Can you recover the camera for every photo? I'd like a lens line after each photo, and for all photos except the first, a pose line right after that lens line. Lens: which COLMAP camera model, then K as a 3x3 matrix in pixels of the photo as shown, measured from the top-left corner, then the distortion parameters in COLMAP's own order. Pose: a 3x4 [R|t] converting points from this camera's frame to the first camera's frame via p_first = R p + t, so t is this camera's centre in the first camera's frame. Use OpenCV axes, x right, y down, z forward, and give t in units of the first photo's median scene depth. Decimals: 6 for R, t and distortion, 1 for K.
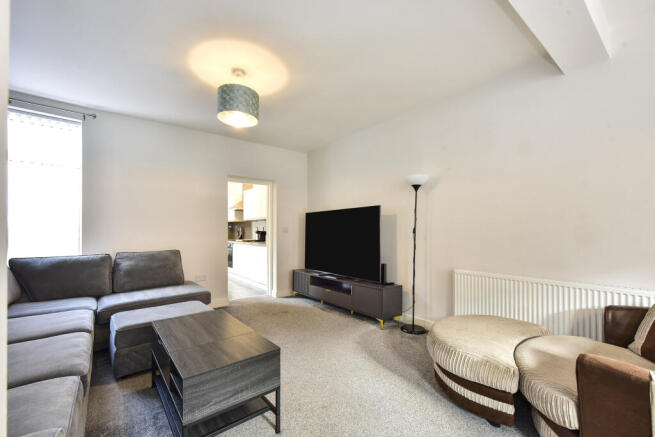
lens RADIAL K [[271.7, 0, 321.3], [0, 271.7, 229.7], [0, 0, 1]] dist [0.001330, 0.000030]
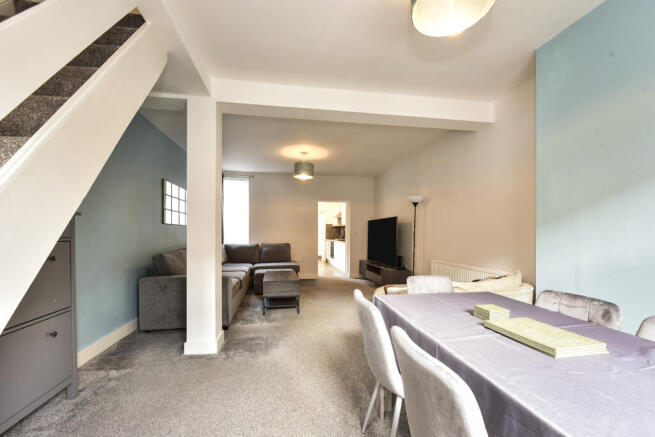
lens RADIAL K [[270.6, 0, 324.0], [0, 270.6, 234.7], [0, 0, 1]] dist [-0.000534, -0.000274]
pose [[0.873447, 0.008768, -0.486840, 0.598847], [-0.003386, 0.999923, 0.011934, -0.005876], [0.486907, -0.008775, 0.873410, -0.502034]]
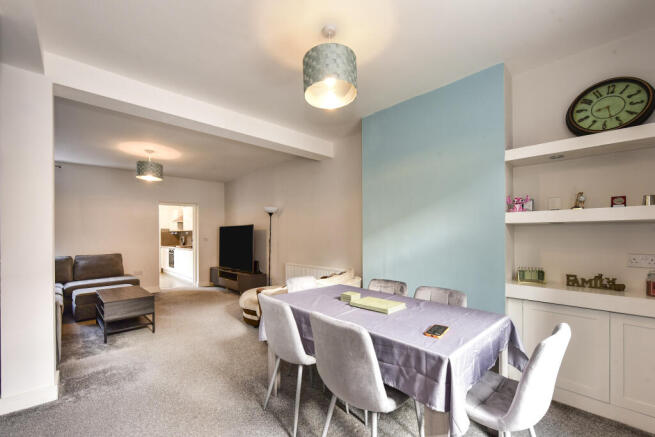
lens RADIAL K [[275.8, 0, 326.1], [0, 275.8, 236.4], [0, 0, 1]] dist [0.000127, -0.000047]
pose [[0.996005, -0.003311, 0.089242, 0.505860], [0.002632, 0.999967, 0.007720, -0.031419], [-0.089264, -0.007455, 0.995980, -0.664462]]
